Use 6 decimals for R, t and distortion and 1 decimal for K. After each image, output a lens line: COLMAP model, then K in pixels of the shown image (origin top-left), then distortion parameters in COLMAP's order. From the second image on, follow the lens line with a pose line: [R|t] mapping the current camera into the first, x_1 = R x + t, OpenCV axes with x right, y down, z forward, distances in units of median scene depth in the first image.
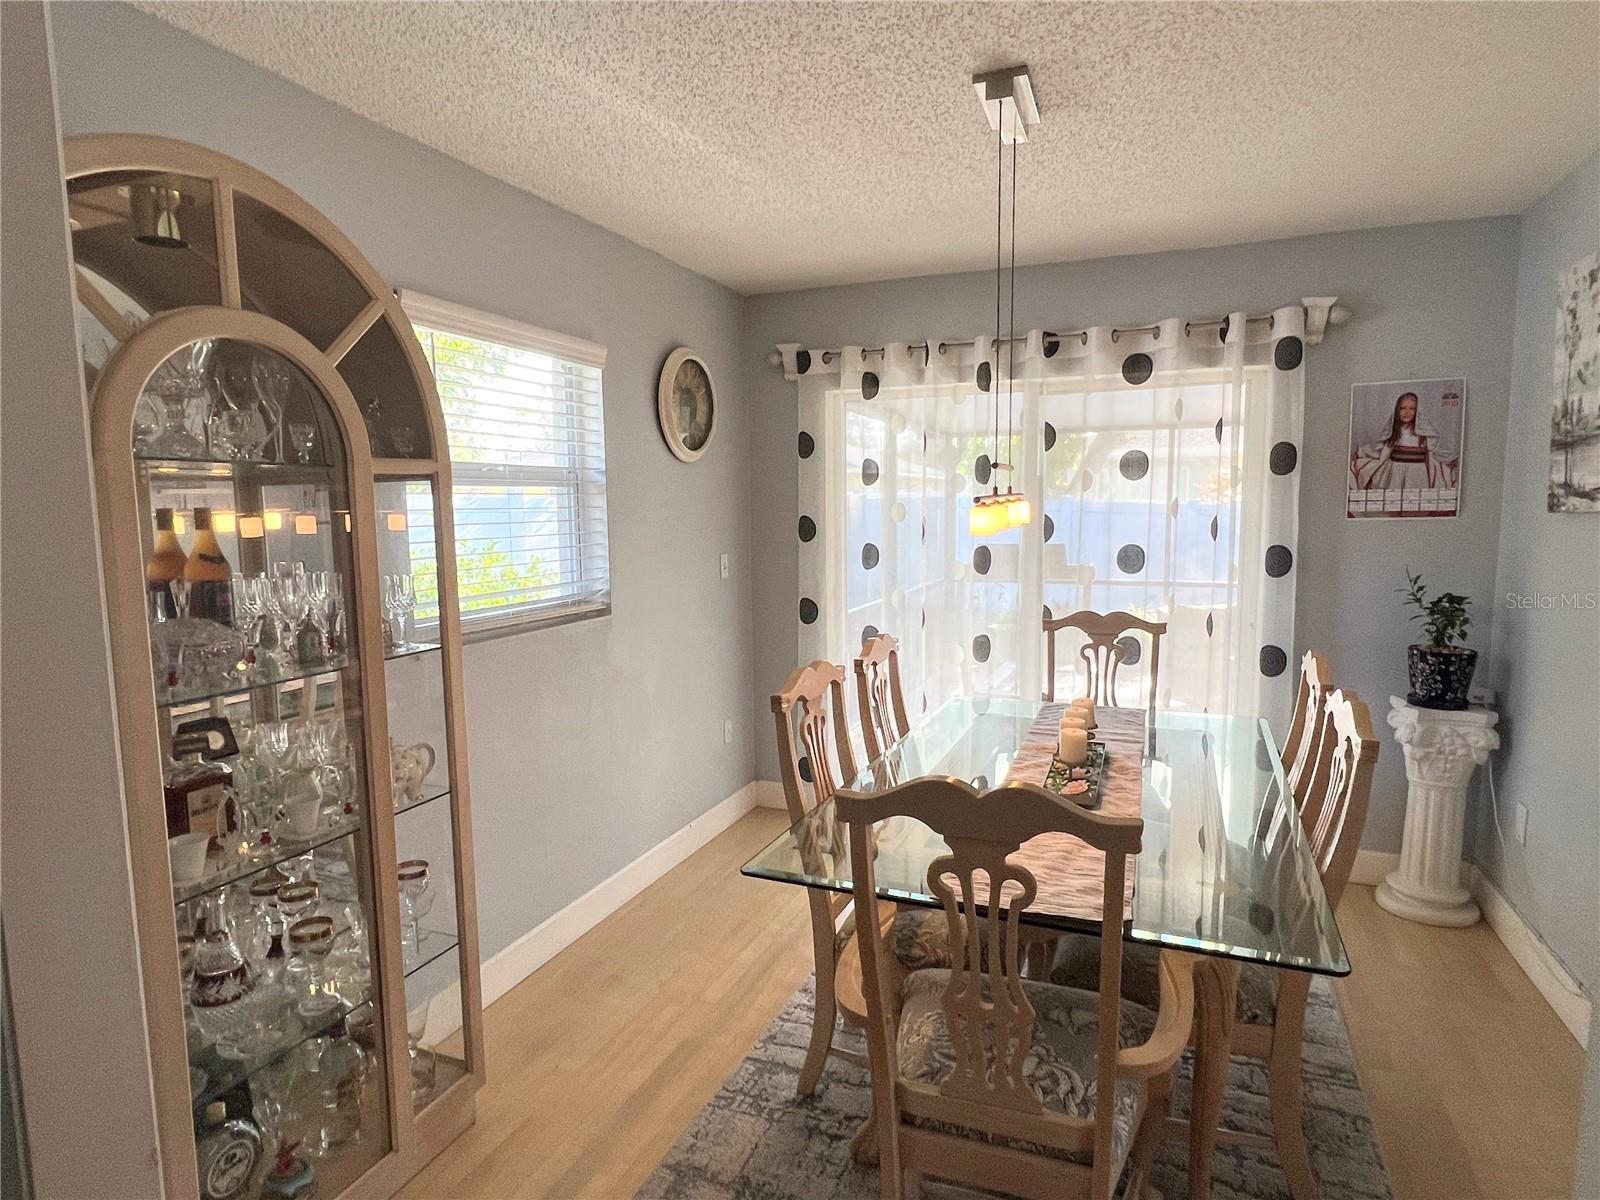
lens RADIAL K [[897.9, 0, 807.6], [0, 897.9, 600.3], [0, 0, 1]] dist [-0.003857, -0.001688]
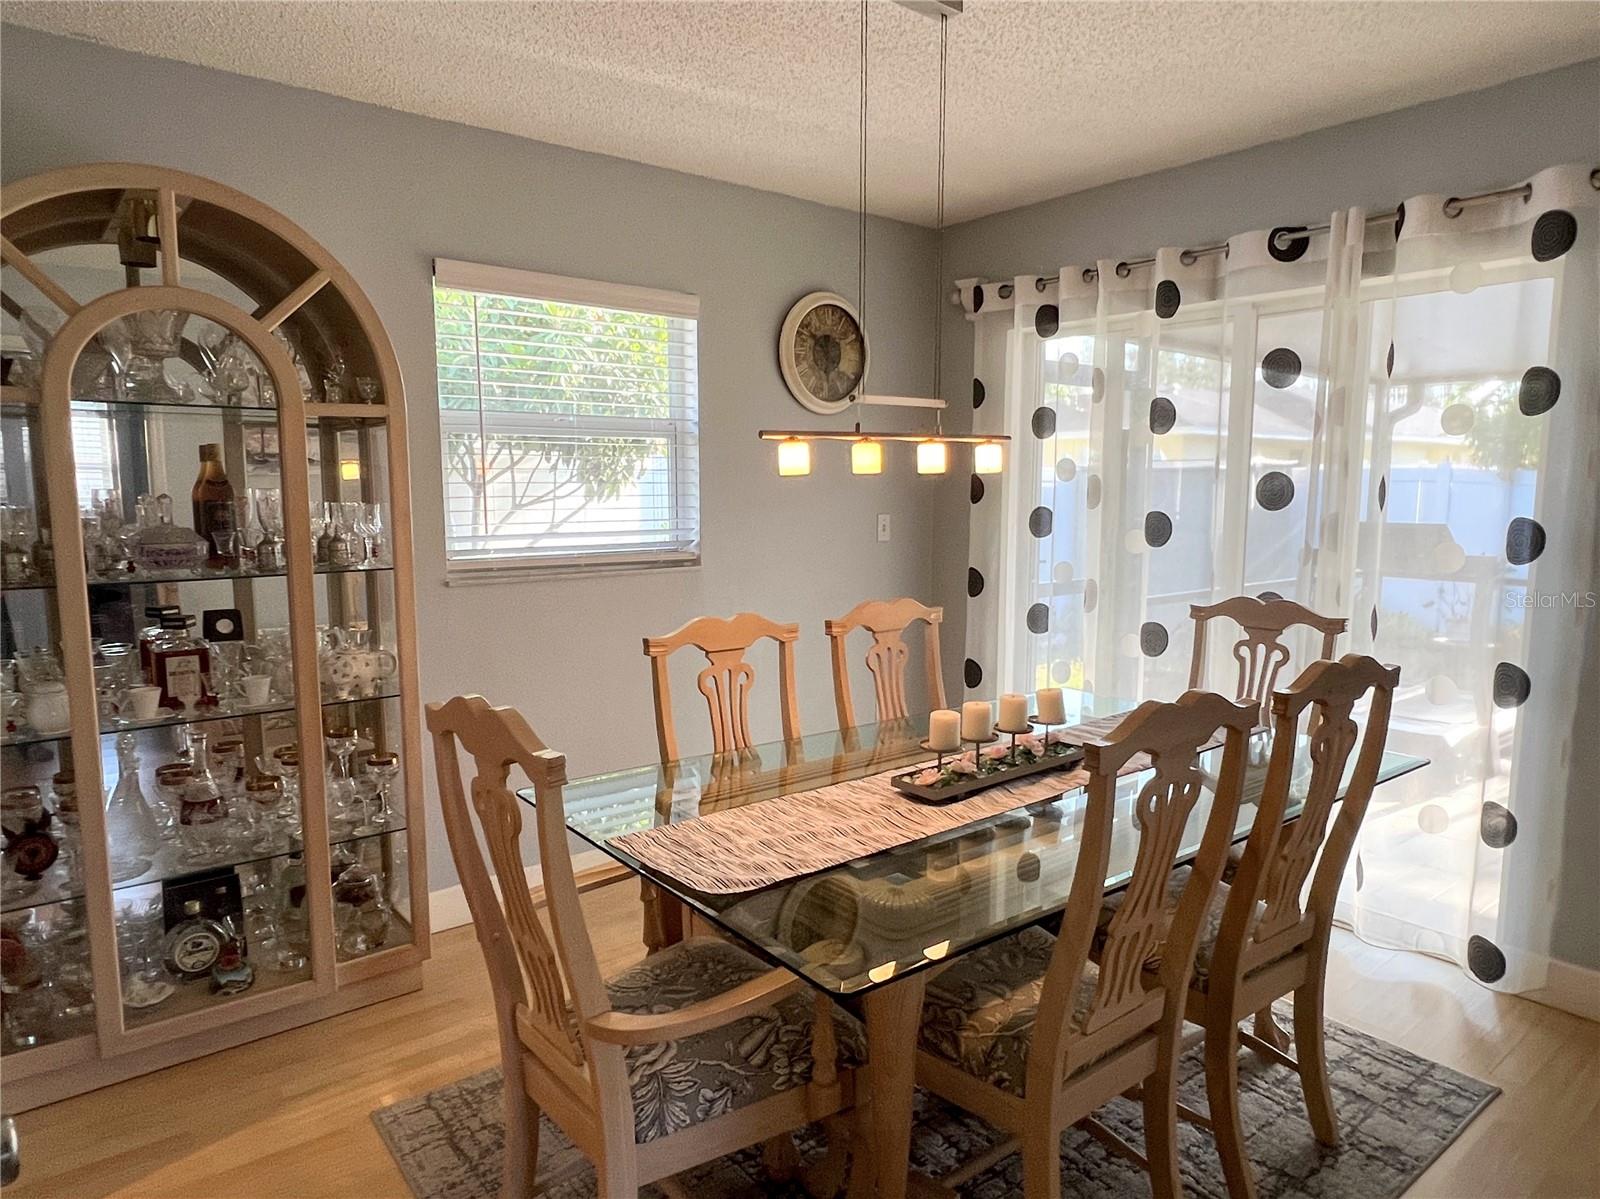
lens RADIAL K [[991.1, 0, 800.0], [0, 991.1, 599.5], [0, 0, 1]] dist [0.003255, 0.002354]
pose [[0.876353, 0.069907, -0.476570, 0.408180], [-0.062747, 0.997550, 0.030944, 0.012263], [0.477566, 0.002786, 0.878592, 0.077590]]
